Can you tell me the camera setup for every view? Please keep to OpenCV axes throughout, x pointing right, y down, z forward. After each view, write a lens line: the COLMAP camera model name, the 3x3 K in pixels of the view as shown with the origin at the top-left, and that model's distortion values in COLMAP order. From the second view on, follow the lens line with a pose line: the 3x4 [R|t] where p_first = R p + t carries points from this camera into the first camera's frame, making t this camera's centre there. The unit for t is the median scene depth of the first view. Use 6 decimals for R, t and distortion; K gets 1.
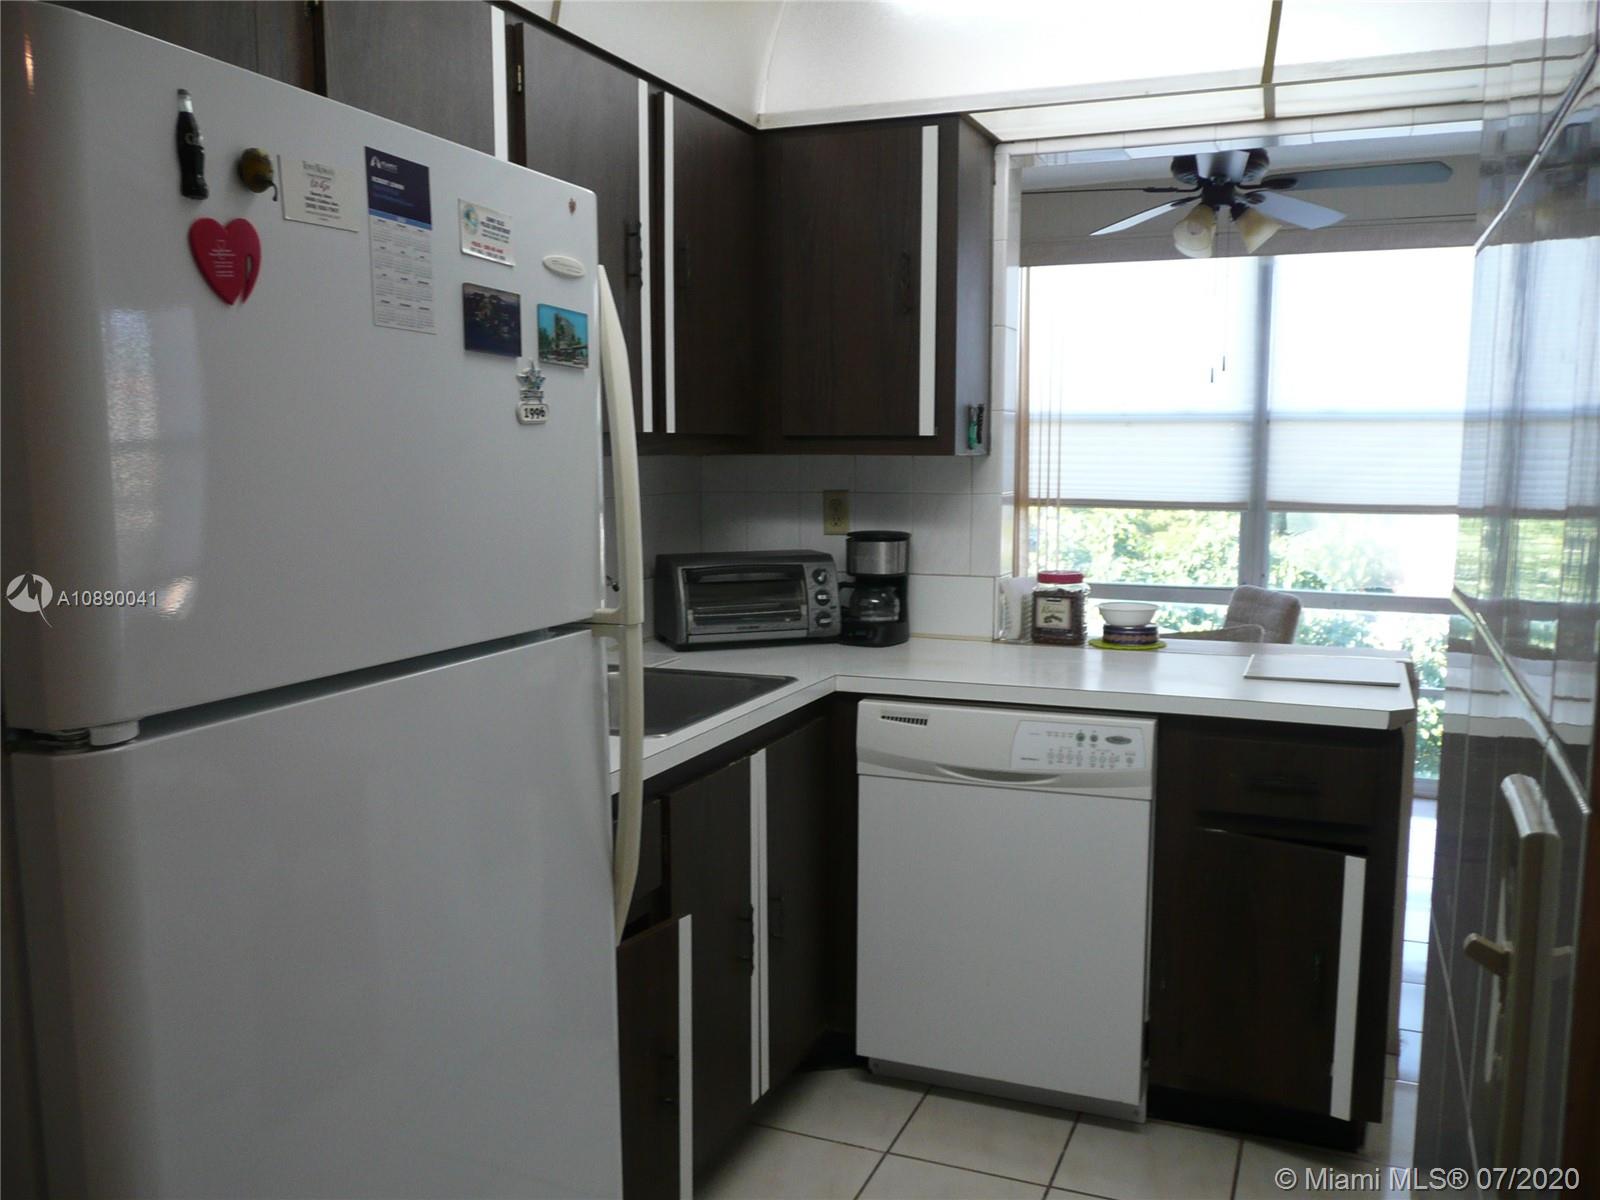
lens RADIAL K [[1316.9, 0, 800.6], [0, 1316.9, 603.8], [0, 0, 1]] dist [-0.004010, -0.002281]
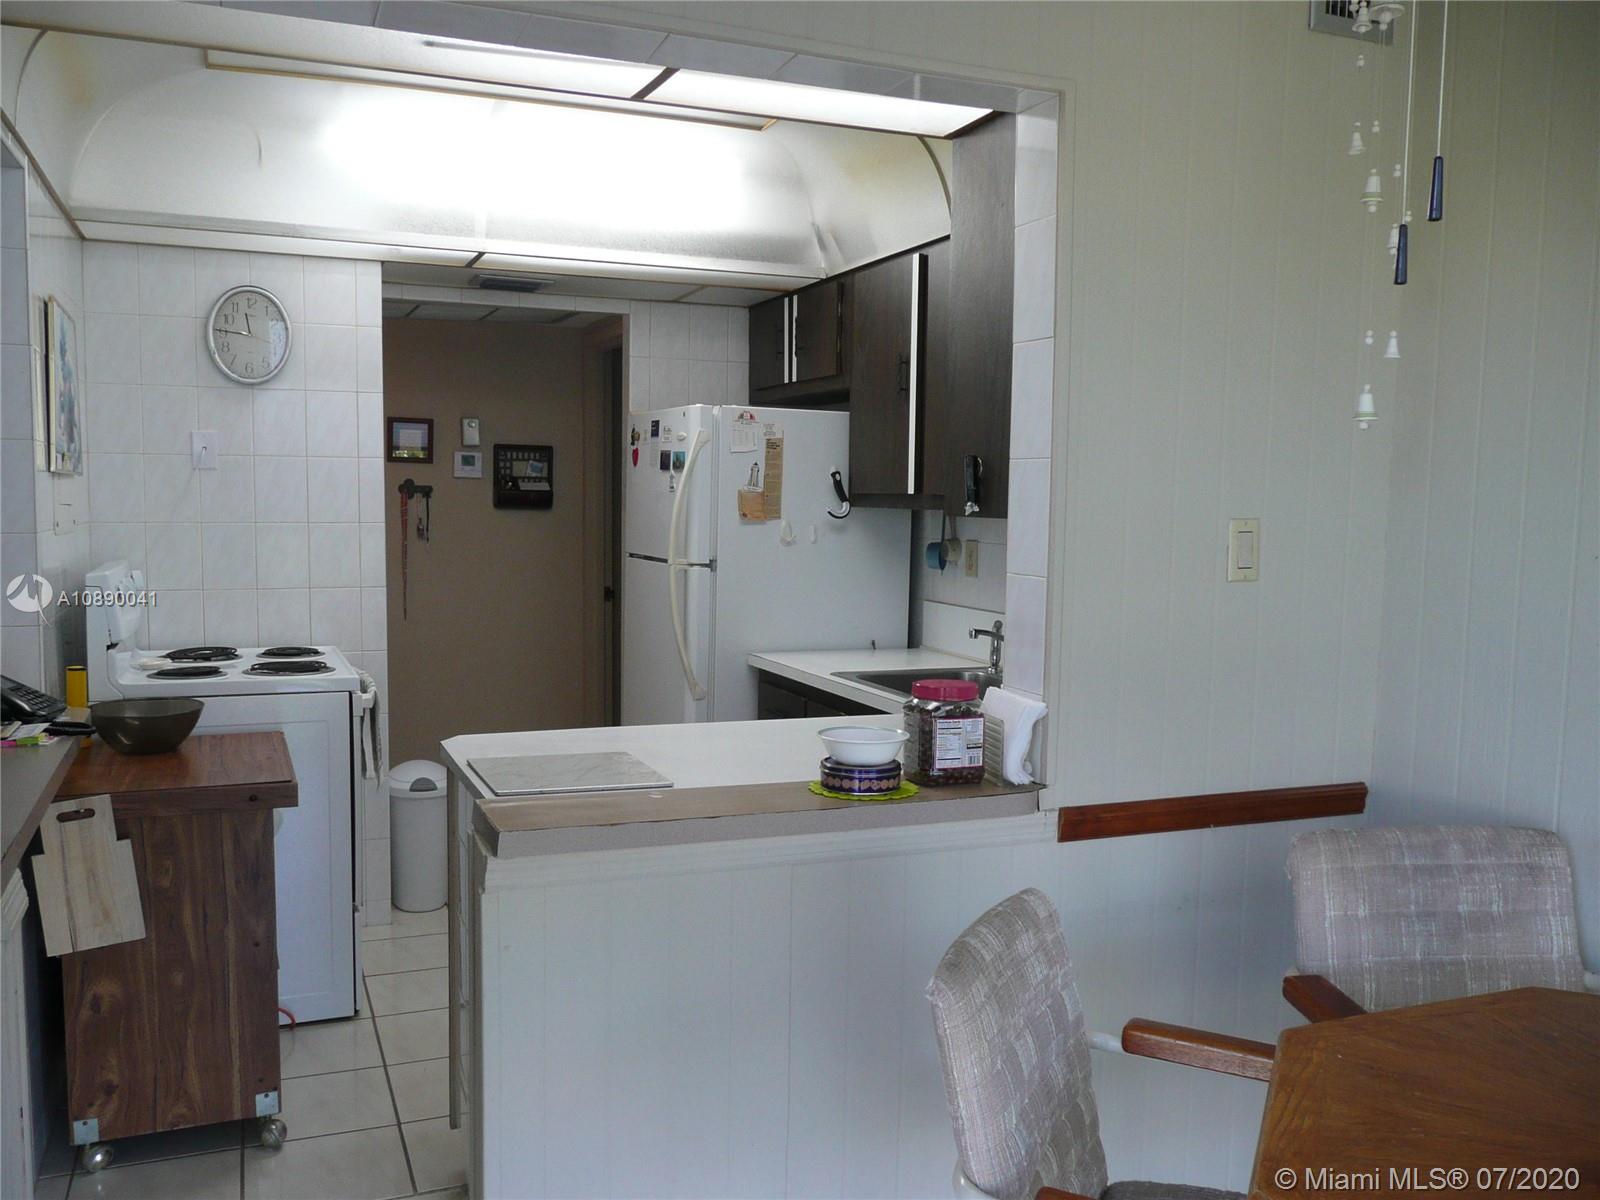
lens RADIAL K [[1316.9, 0, 800.4], [0, 1316.9, 603.2], [0, 0, 1]] dist [-0.004010, -0.002281]
pose [[-0.723502, 0.042233, -0.689029, 1.792879], [-0.094095, 0.982778, 0.159040, -0.420557], [0.683880, 0.179900, -0.707068, 3.624978]]
